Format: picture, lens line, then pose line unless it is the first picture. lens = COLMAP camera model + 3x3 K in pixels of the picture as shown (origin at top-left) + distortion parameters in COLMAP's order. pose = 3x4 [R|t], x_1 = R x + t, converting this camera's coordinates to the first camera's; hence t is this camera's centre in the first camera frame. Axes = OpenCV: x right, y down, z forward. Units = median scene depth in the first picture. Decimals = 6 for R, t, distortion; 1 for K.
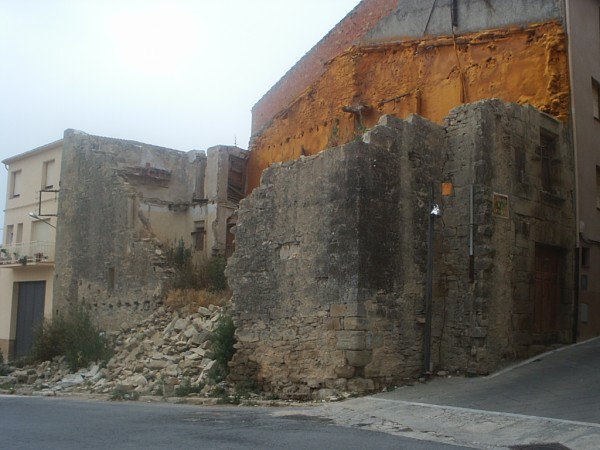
lens RADIAL K [[772.7, 0, 329.6], [0, 772.7, 234.1], [0, 0, 1]] dist [-0.069317, 0.024334]
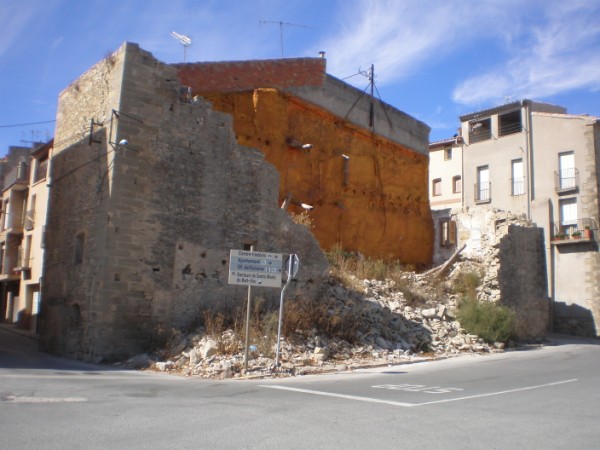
lens RADIAL K [[685.0, 0, 335.3], [0, 685.0, 215.1], [0, 0, 1]] dist [-0.088396, -0.058204]
pose [[0.068656, 0.149489, 0.986377, -1.757569], [-0.139654, 0.980415, -0.138865, 0.182816], [-0.987817, -0.128217, 0.088188, 1.276626]]
